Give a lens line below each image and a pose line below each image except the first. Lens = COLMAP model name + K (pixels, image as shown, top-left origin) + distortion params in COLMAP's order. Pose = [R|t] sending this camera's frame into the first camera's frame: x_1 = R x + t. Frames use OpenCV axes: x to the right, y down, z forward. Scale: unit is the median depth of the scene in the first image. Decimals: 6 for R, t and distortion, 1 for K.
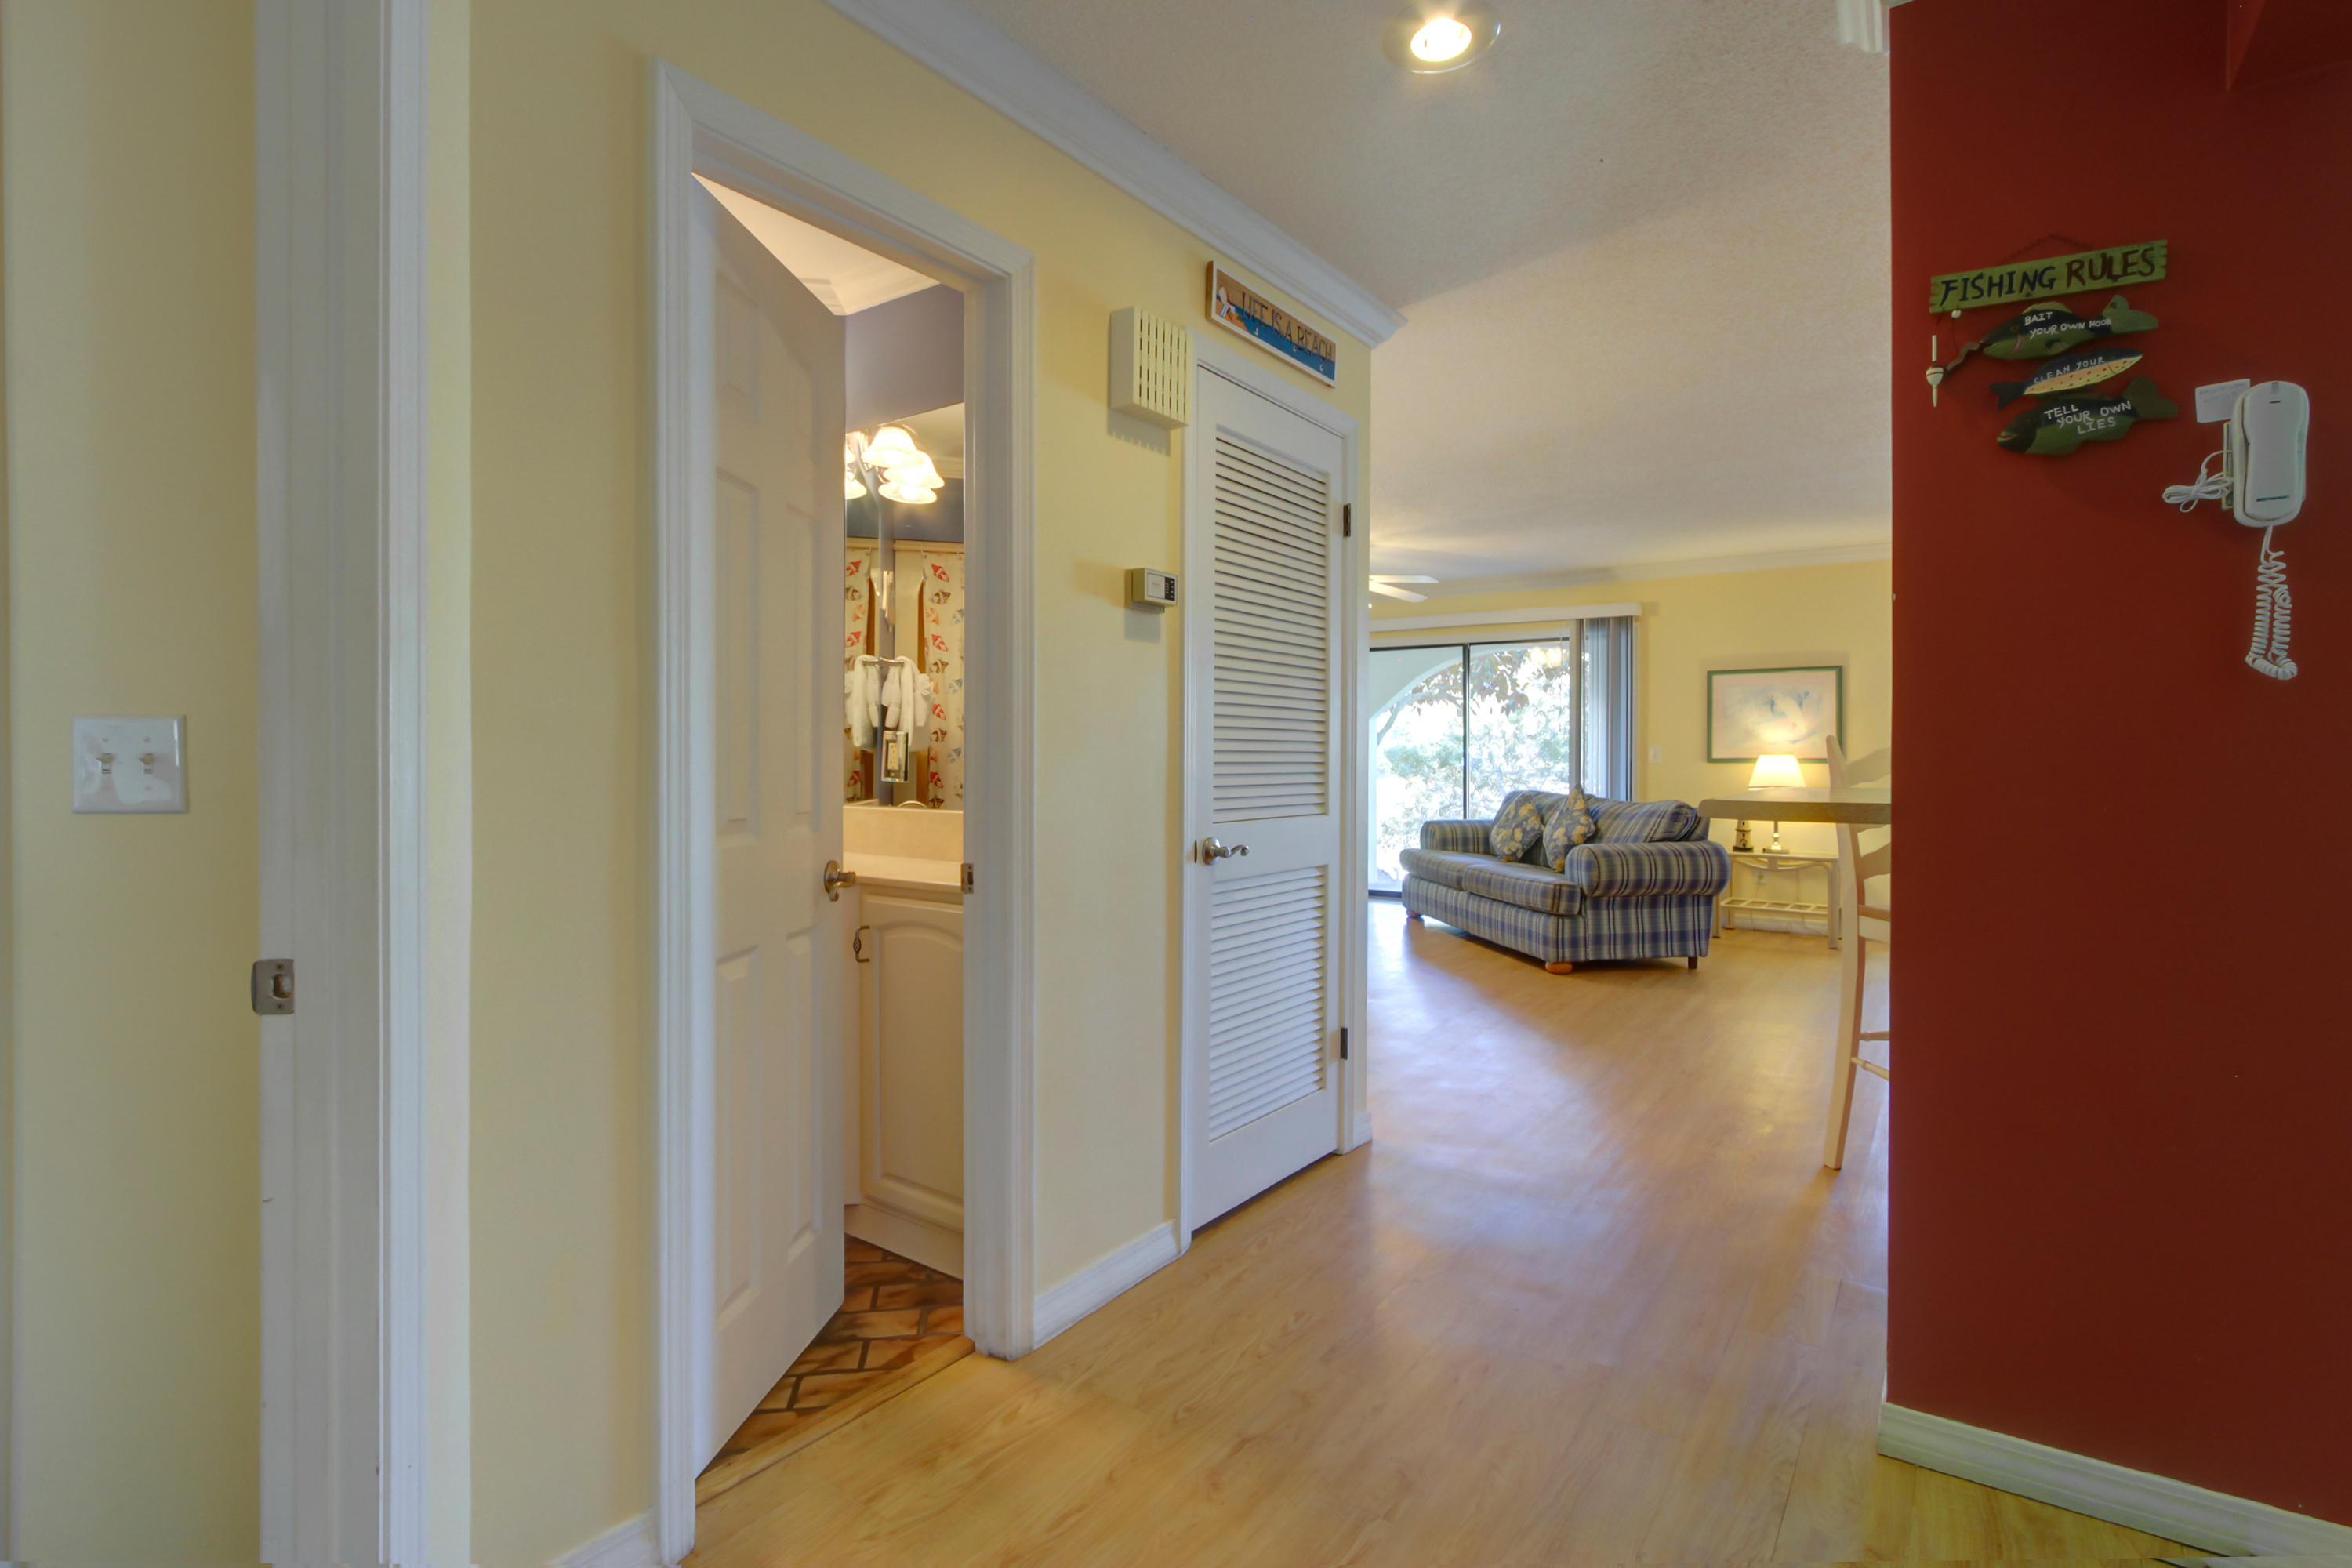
lens RADIAL K [[1088.2, 0, 1205.7], [0, 1088.2, 784.6], [0, 0, 1]] dist [-0.001877, 0.000090]
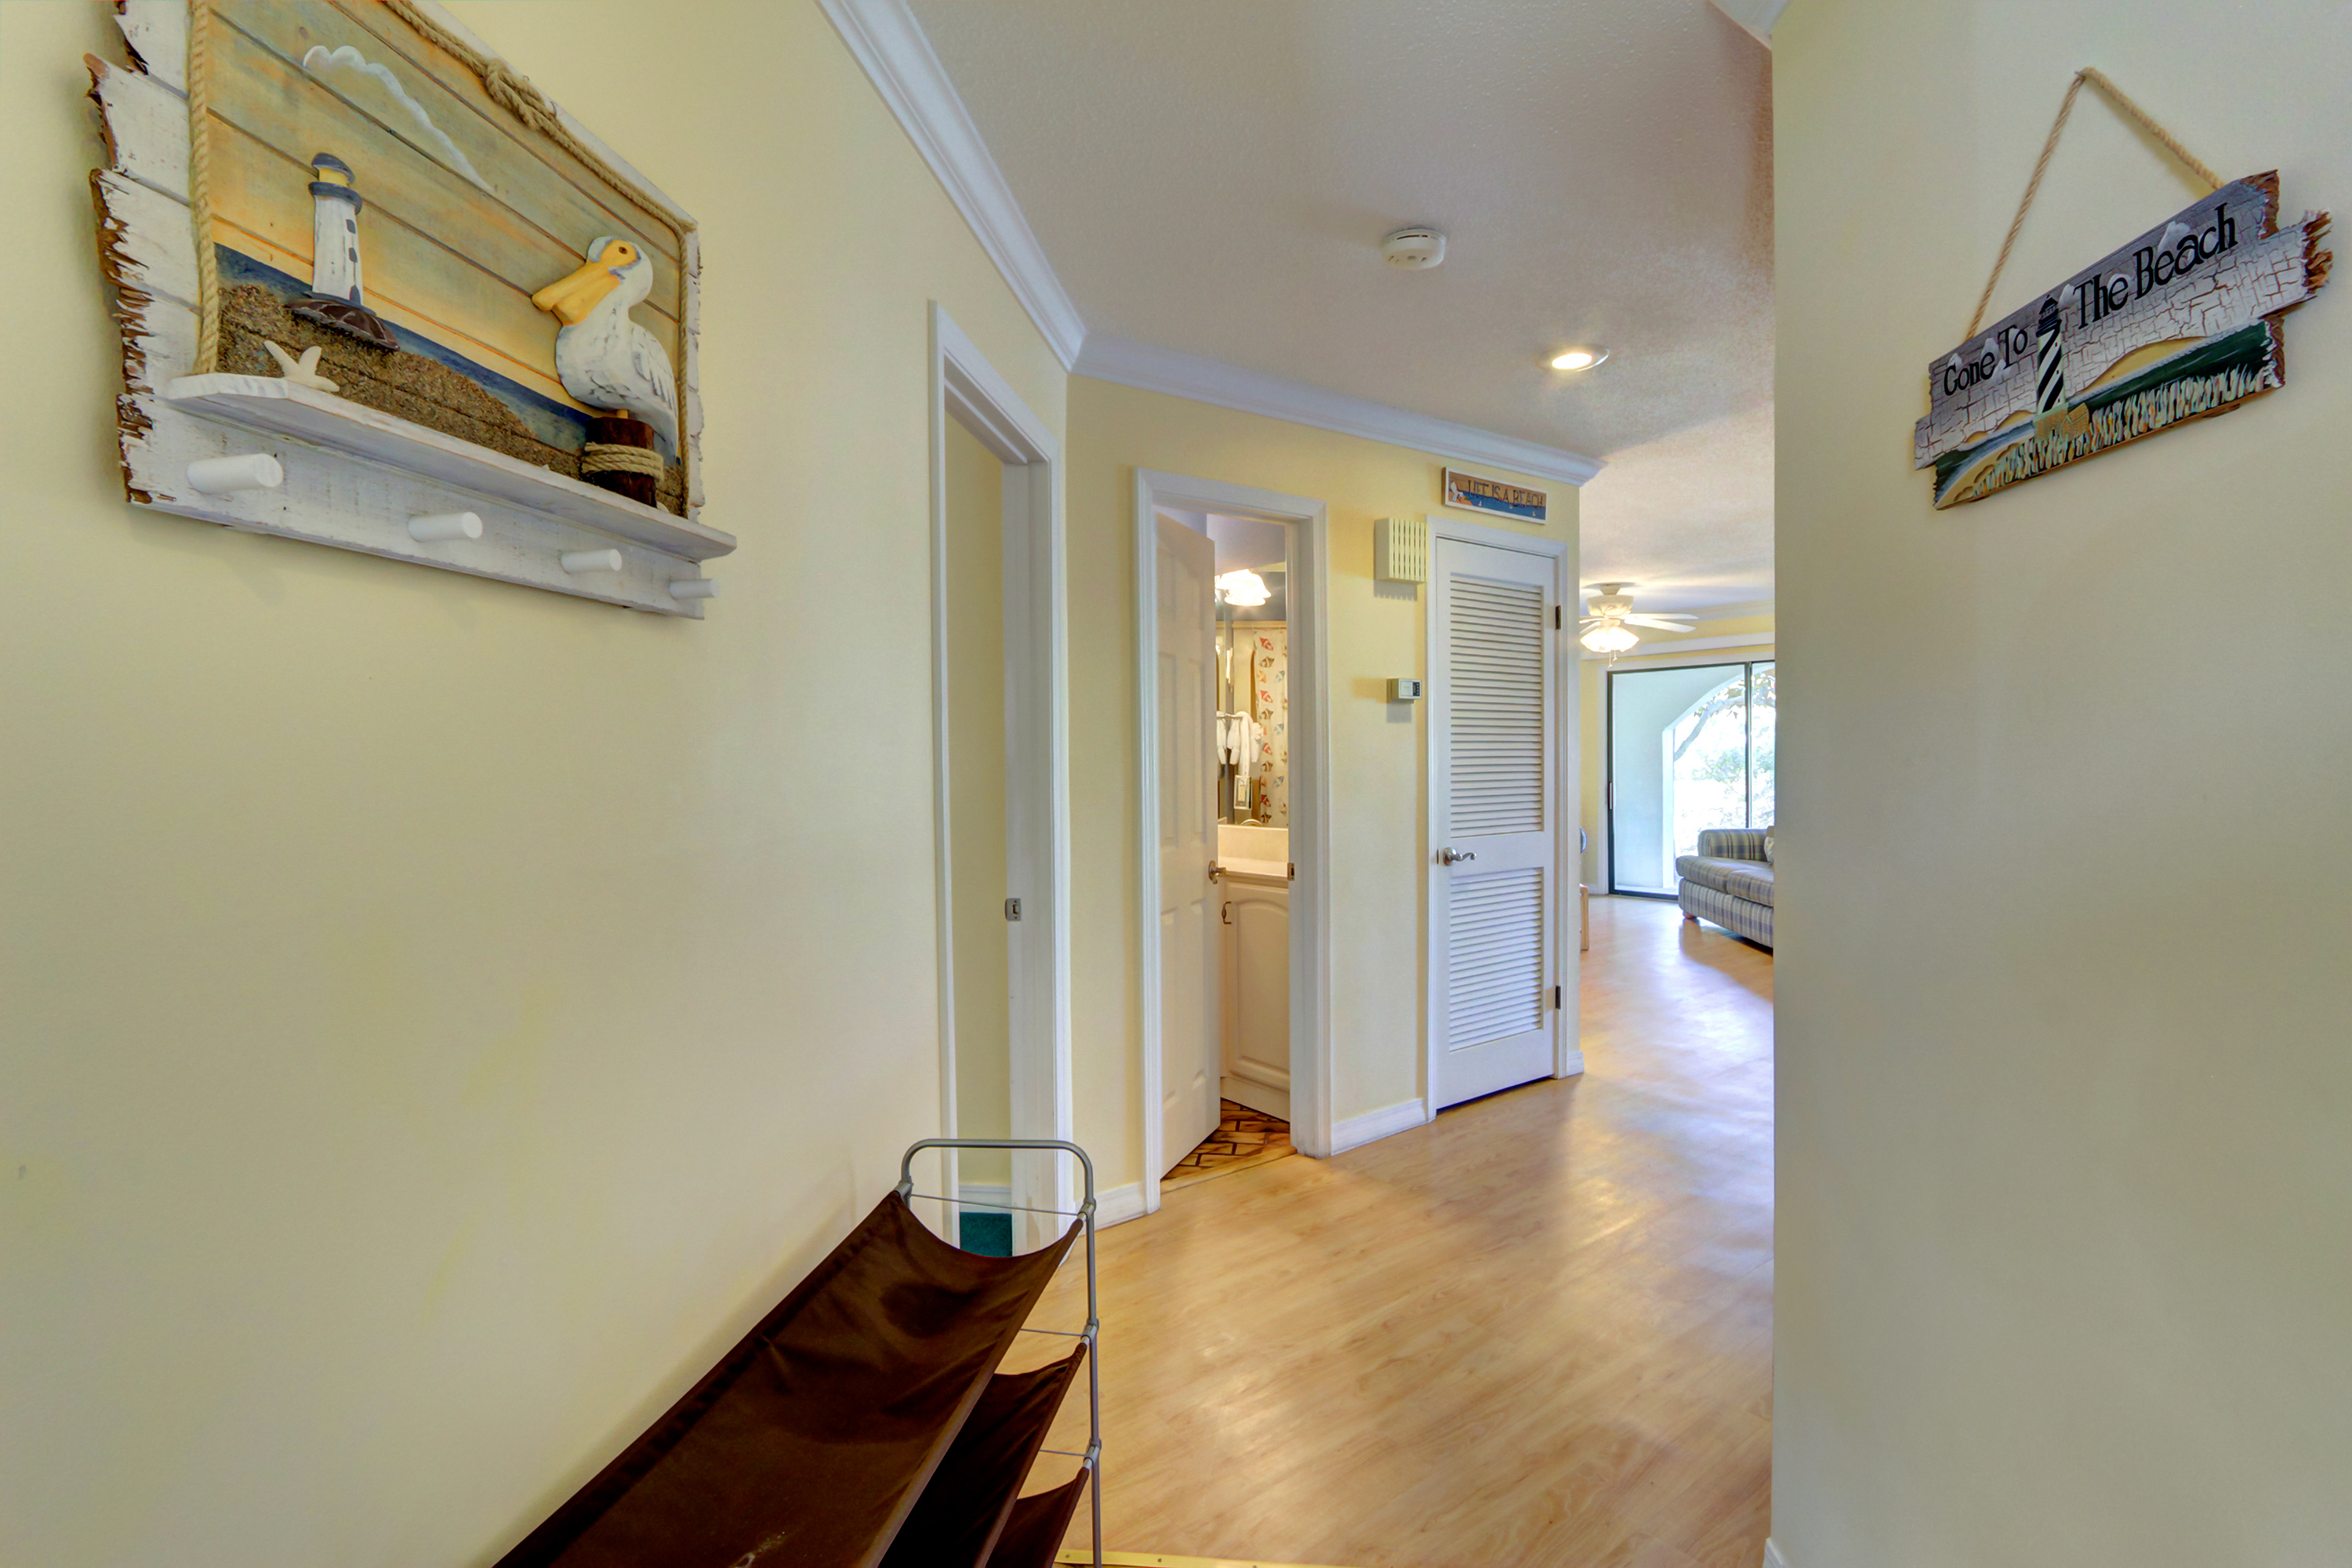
lens RADIAL K [[1088.2, 0, 1205.7], [0, 1088.2, 784.6], [0, 0, 1]] dist [-0.001877, 0.000090]
pose [[0.958579, -0.008529, -0.284700, 0.066376], [0.008081, 0.999964, -0.002748, -0.022451], [0.284714, 0.000333, 0.958613, -0.319208]]
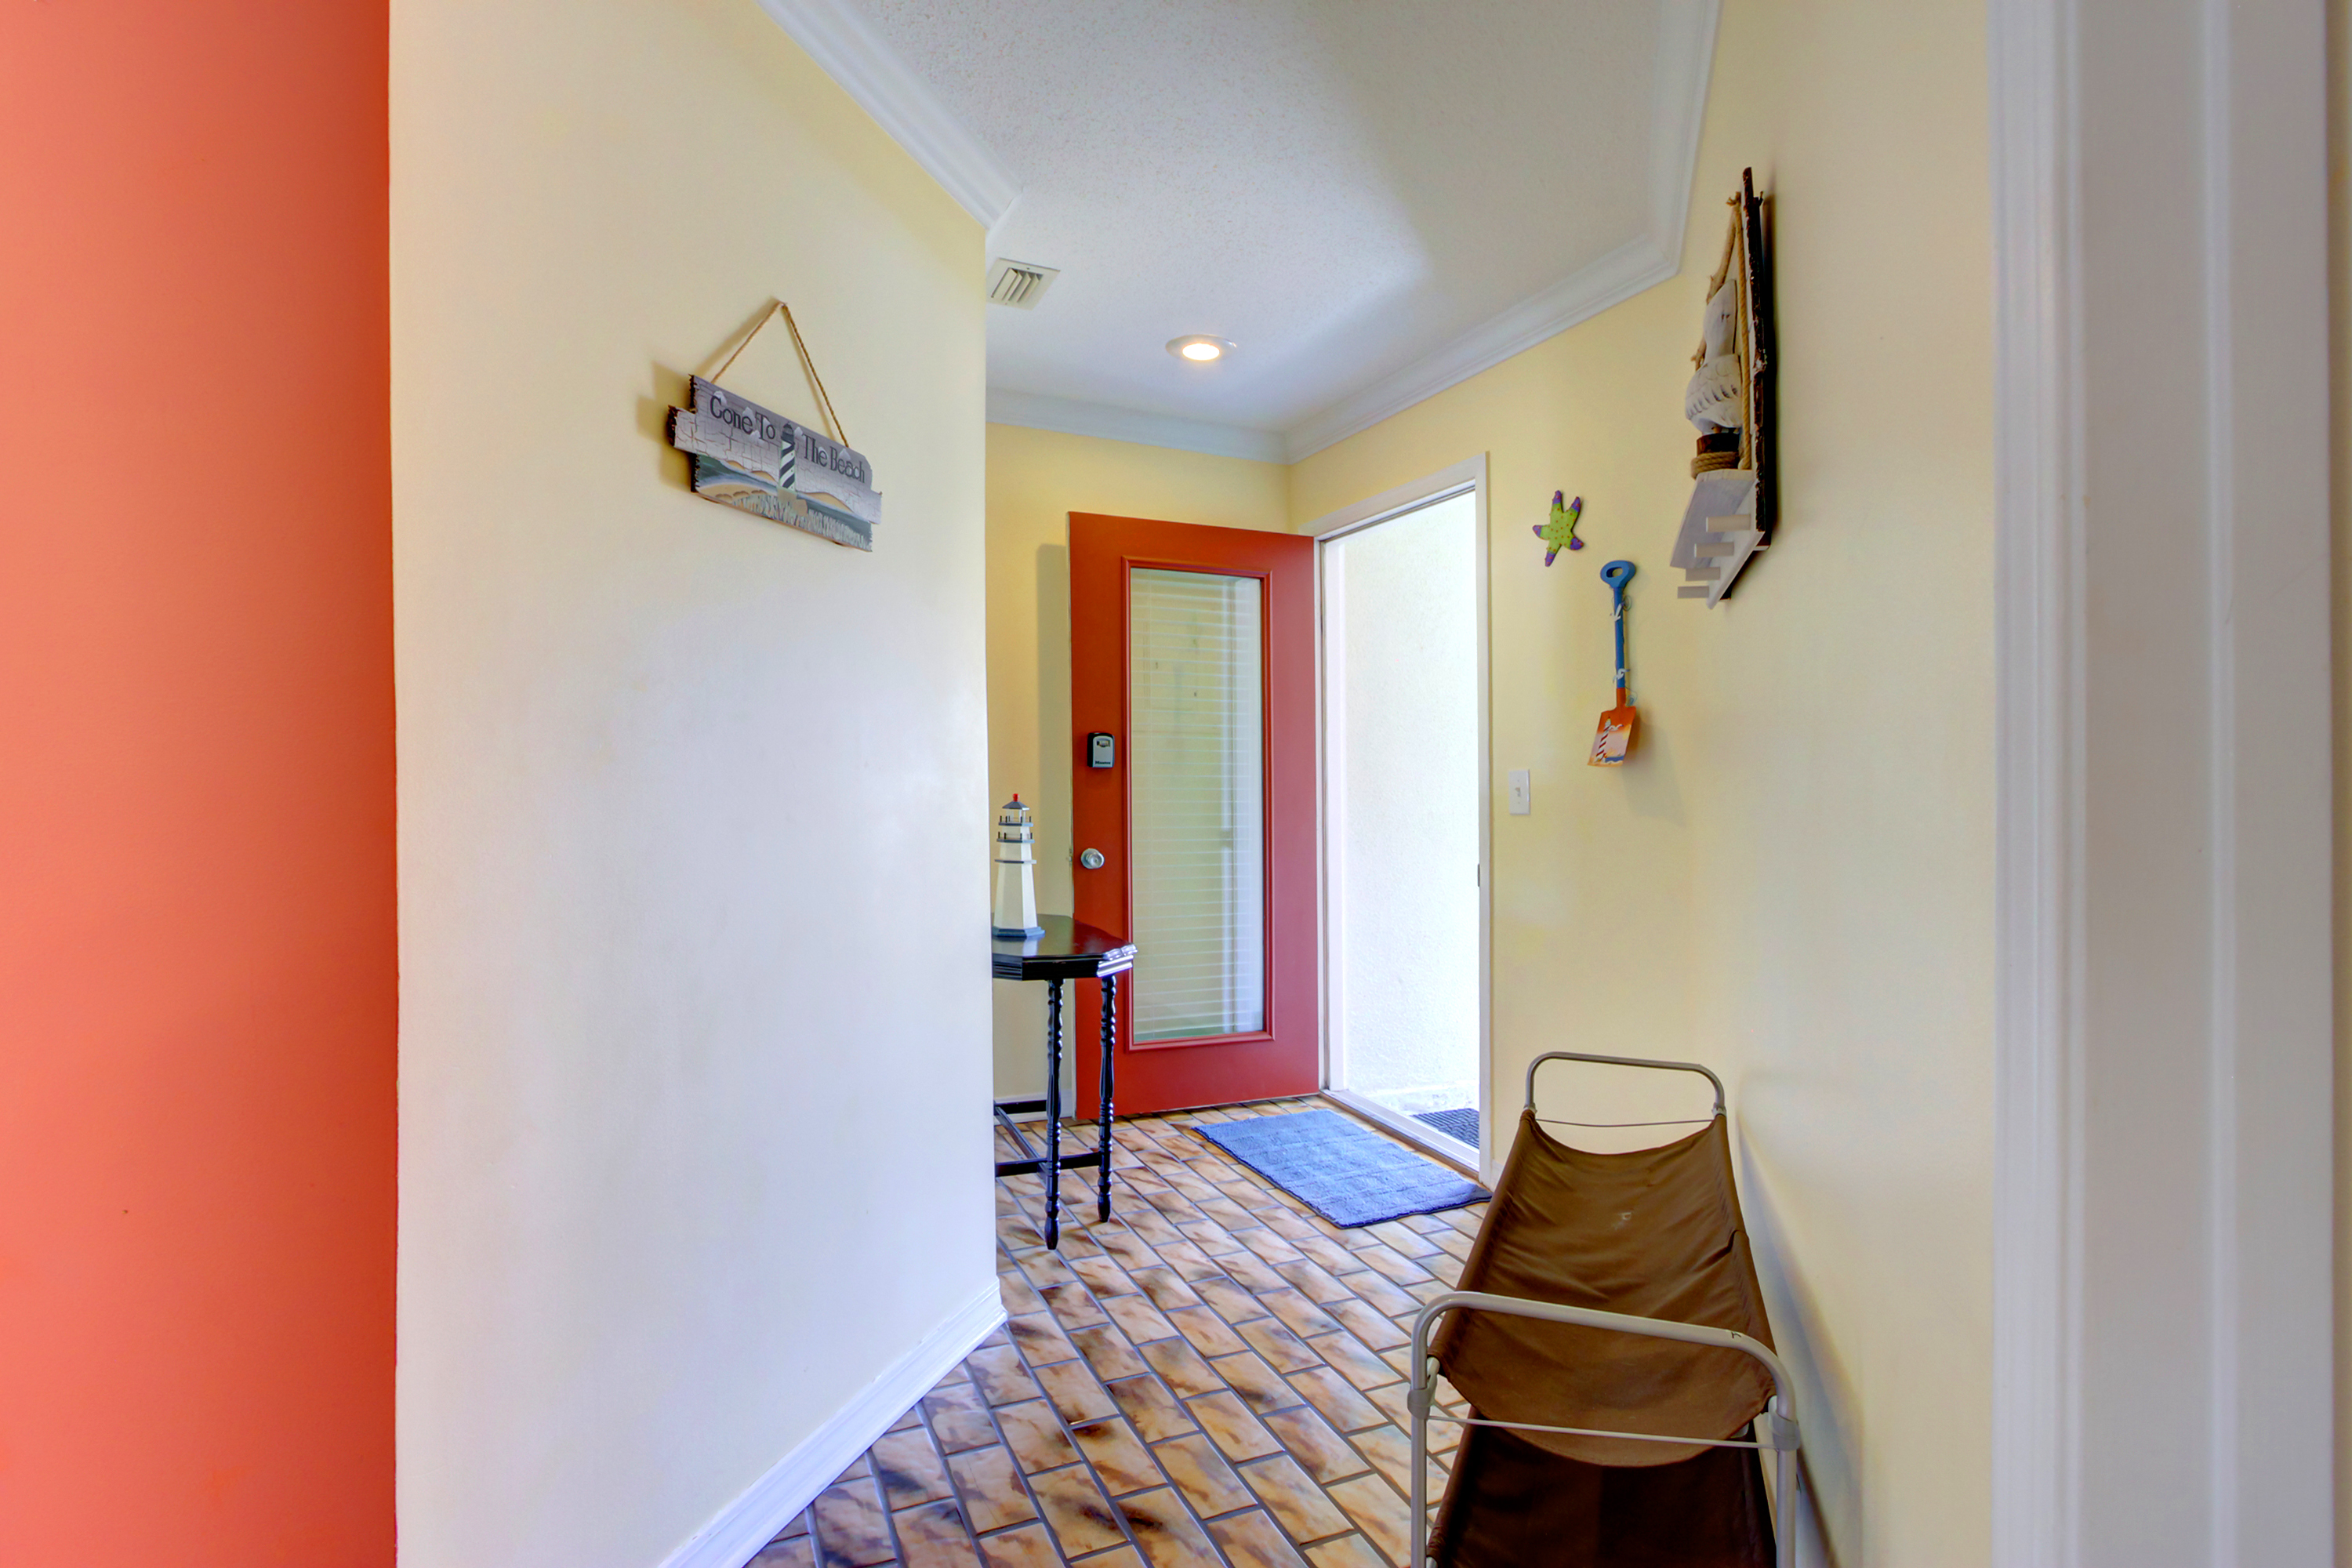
lens RADIAL K [[1087.8, 0, 1168.6], [0, 1087.8, 788.5], [0, 0, 1]] dist [-0.014973, 0.000162]
pose [[-0.851315, 0.008818, 0.524581, -0.163571], [0.028691, 0.999145, 0.029767, -0.000815], [-0.523870, 0.040392, -0.850840, 0.268113]]
